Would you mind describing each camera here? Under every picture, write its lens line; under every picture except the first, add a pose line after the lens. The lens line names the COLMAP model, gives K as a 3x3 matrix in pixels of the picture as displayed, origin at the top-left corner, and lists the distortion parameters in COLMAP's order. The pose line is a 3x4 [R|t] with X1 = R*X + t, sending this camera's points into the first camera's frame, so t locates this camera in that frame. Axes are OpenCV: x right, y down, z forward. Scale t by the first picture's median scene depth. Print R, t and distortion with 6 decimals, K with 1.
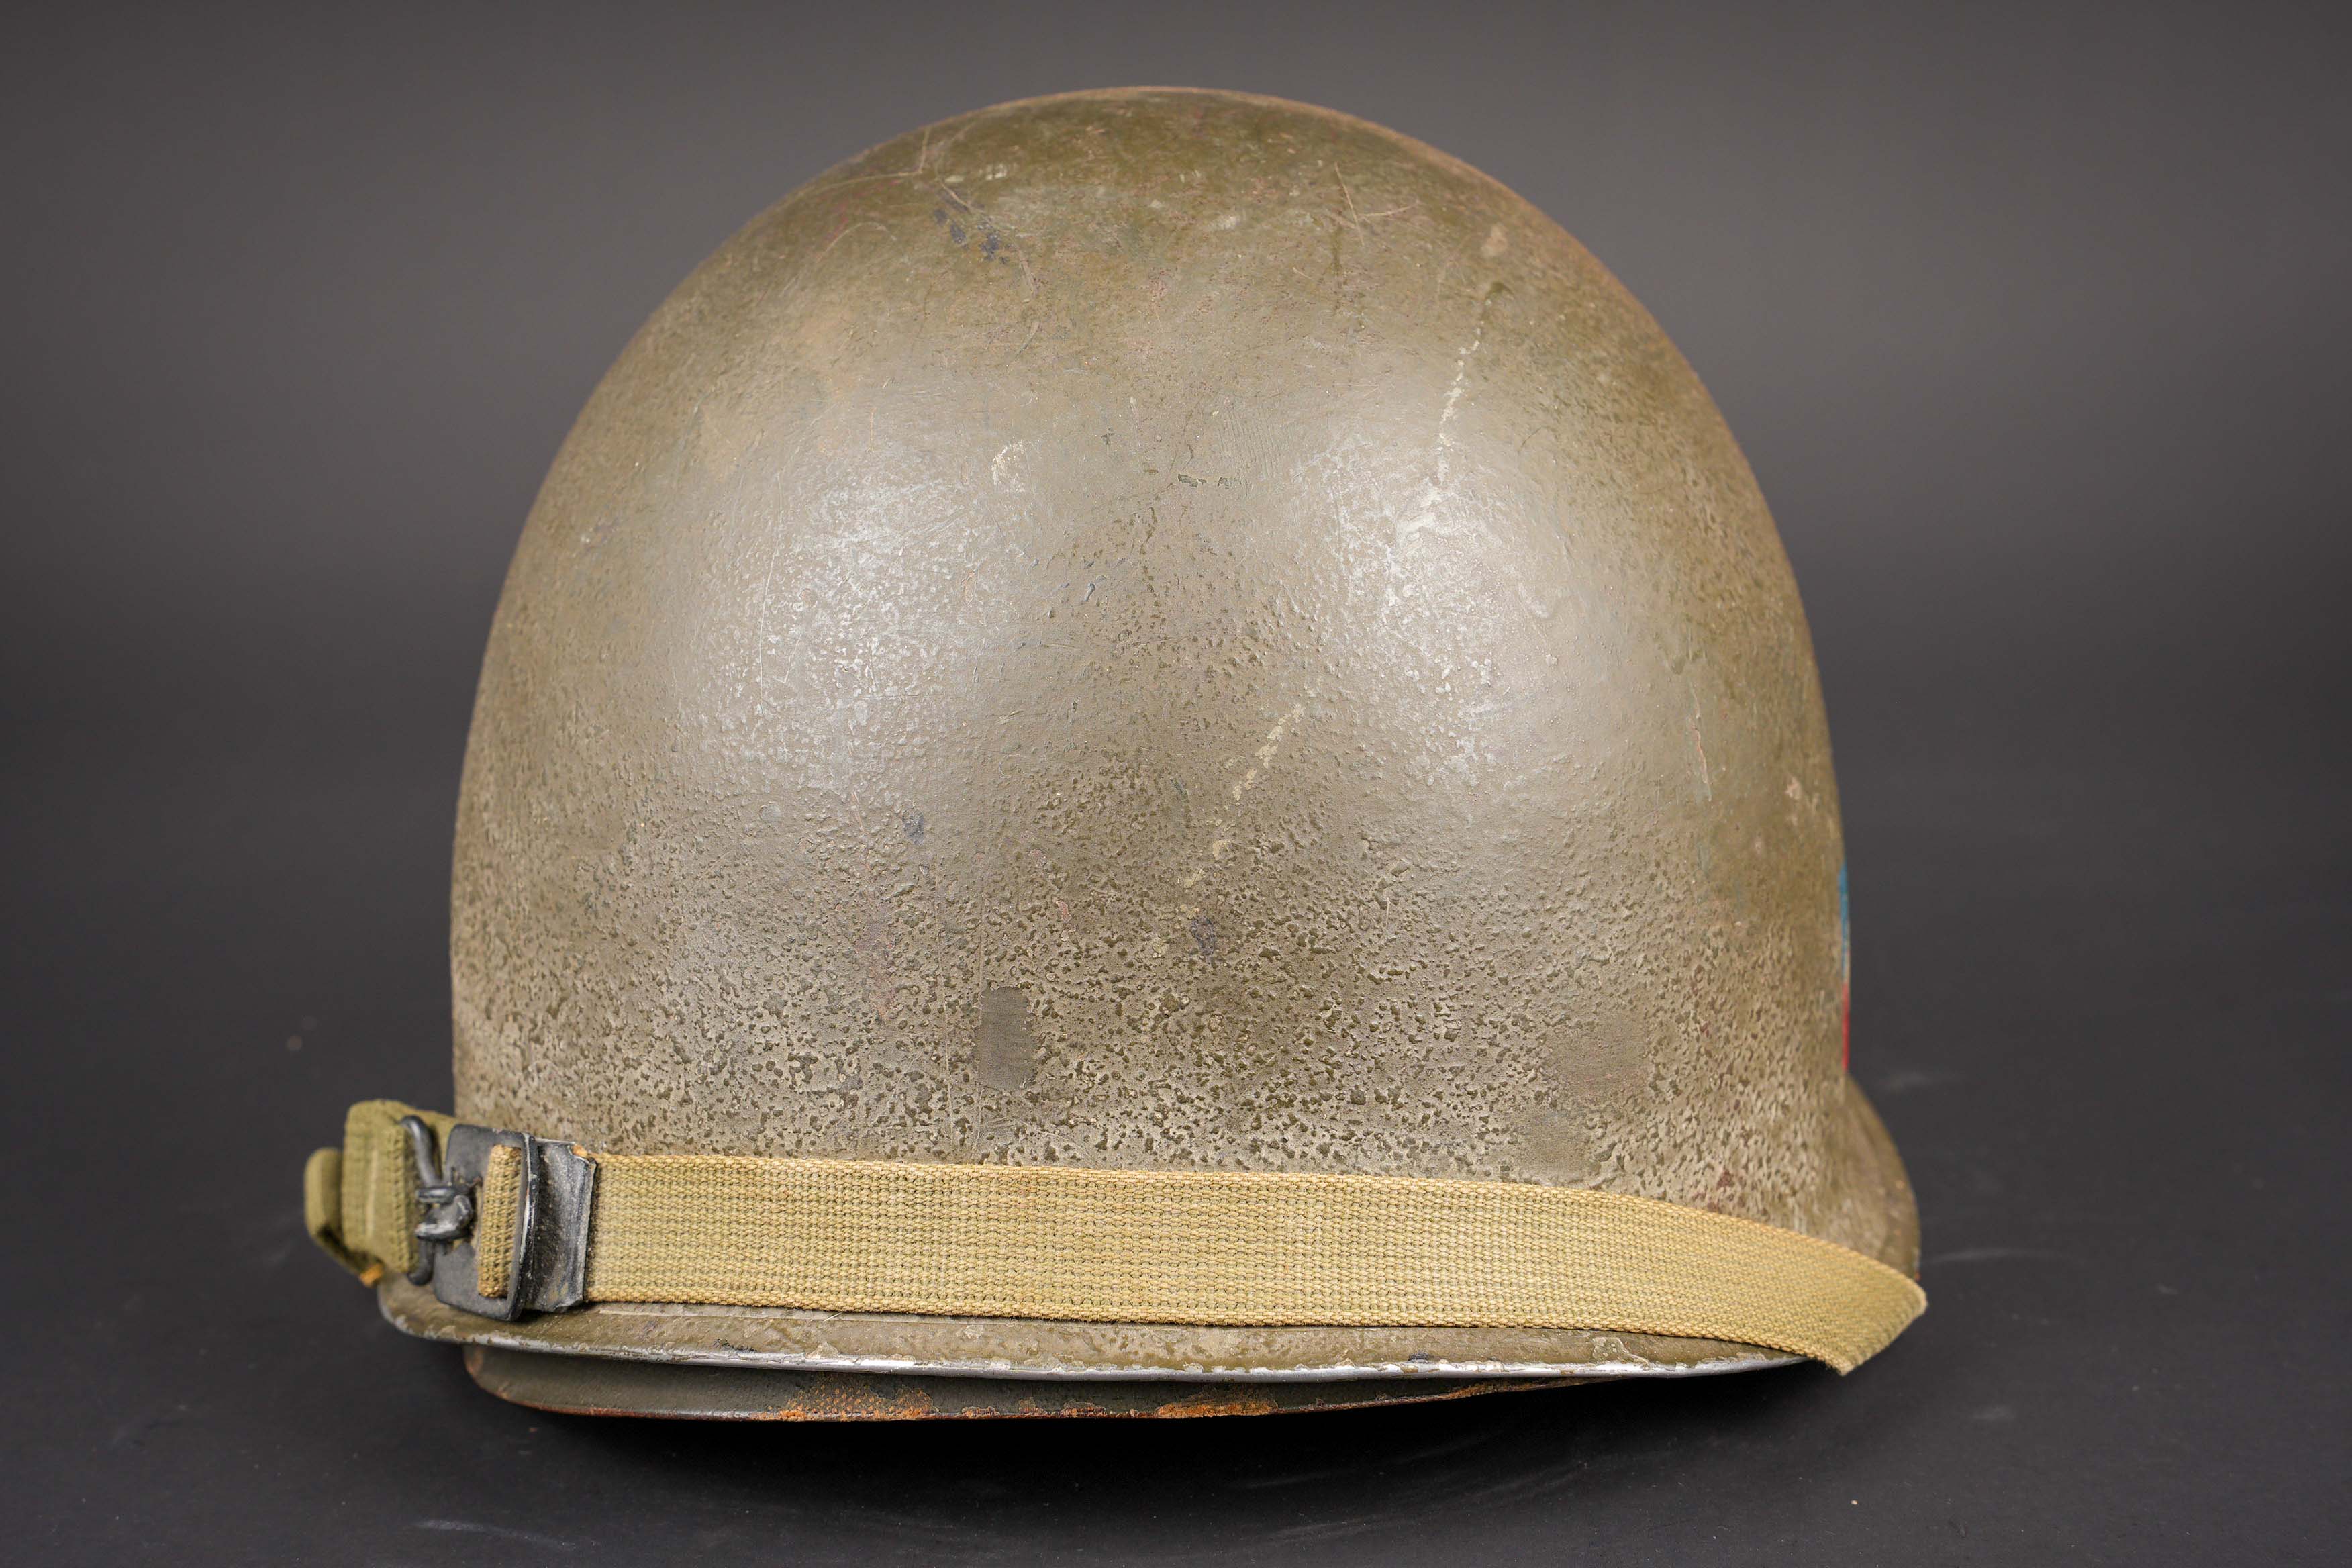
lens RADIAL K [[3355.4, 0, 1177.4], [0, 3355.4, 784.0], [0, 0, 1]] dist [0.167617, 0.000000]
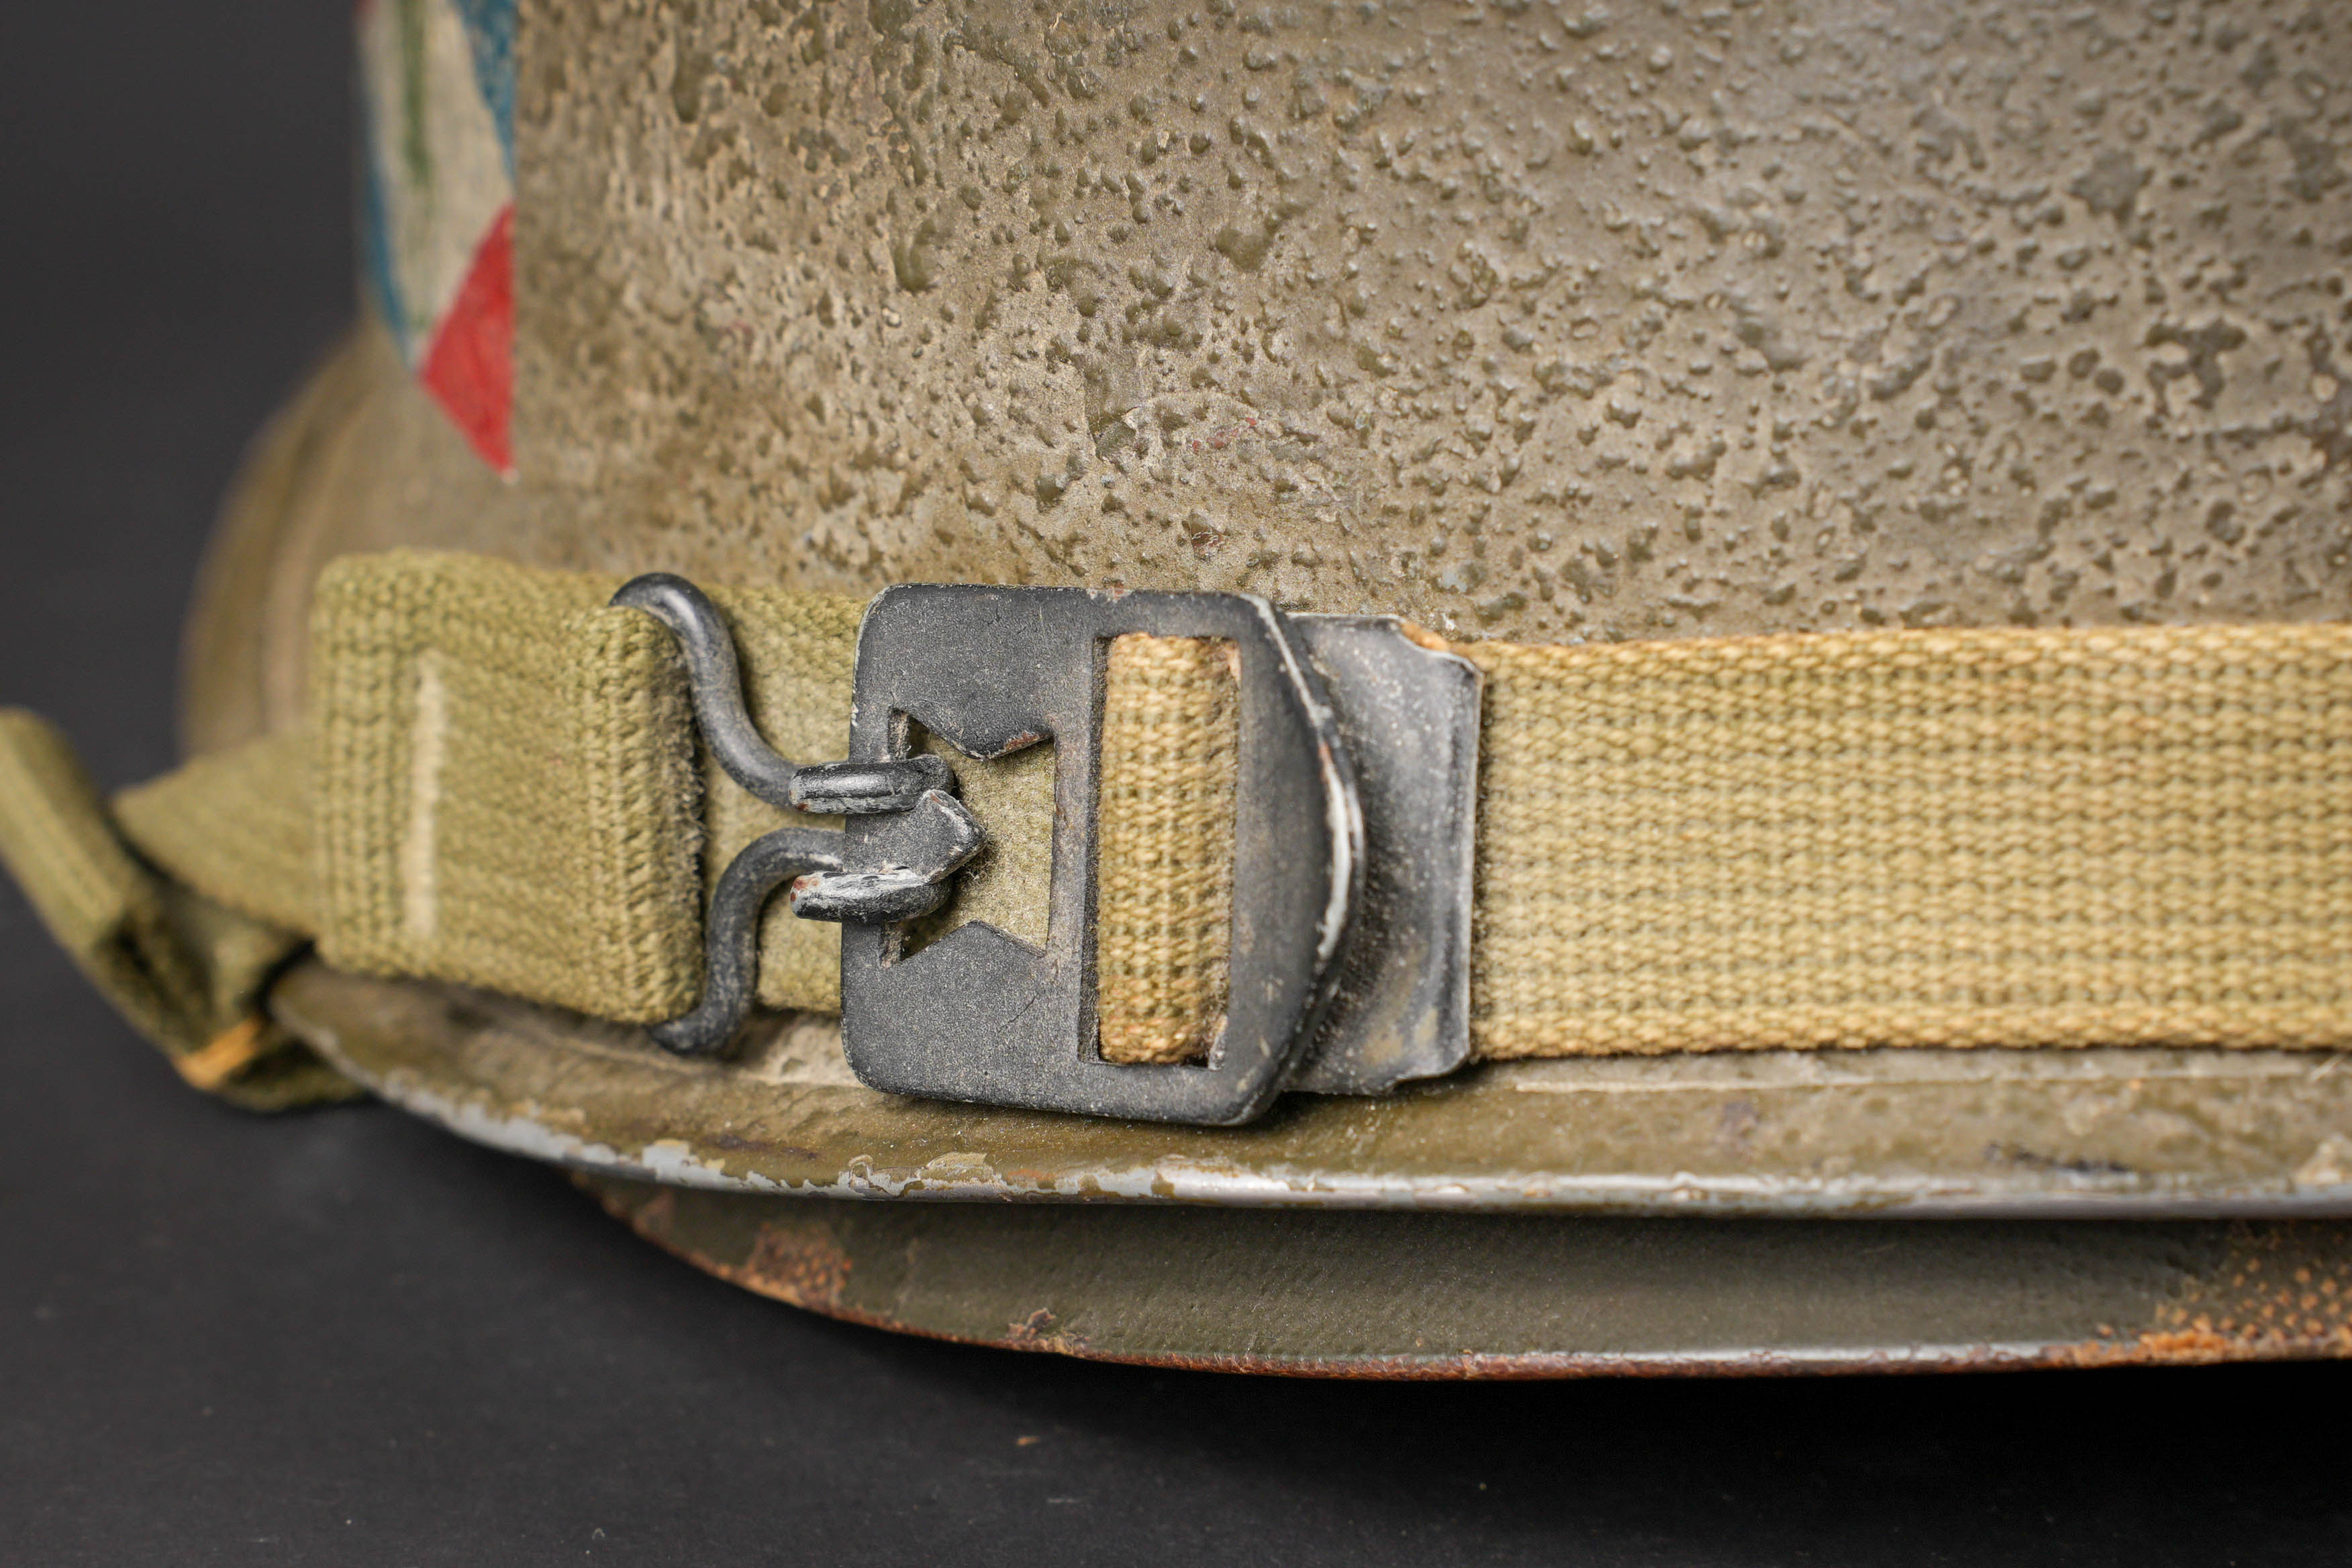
lens RADIAL K [[7592.8, 0, 1176.9], [0, 7592.8, 789.0], [0, 0, 1]] dist [0.852936, 0.000000]
pose [[0.968844, -0.044387, 0.243660, -0.400468], [0.018180, 0.993901, 0.108770, 0.038575], [-0.247002, -0.100951, 0.963742, 0.250452]]
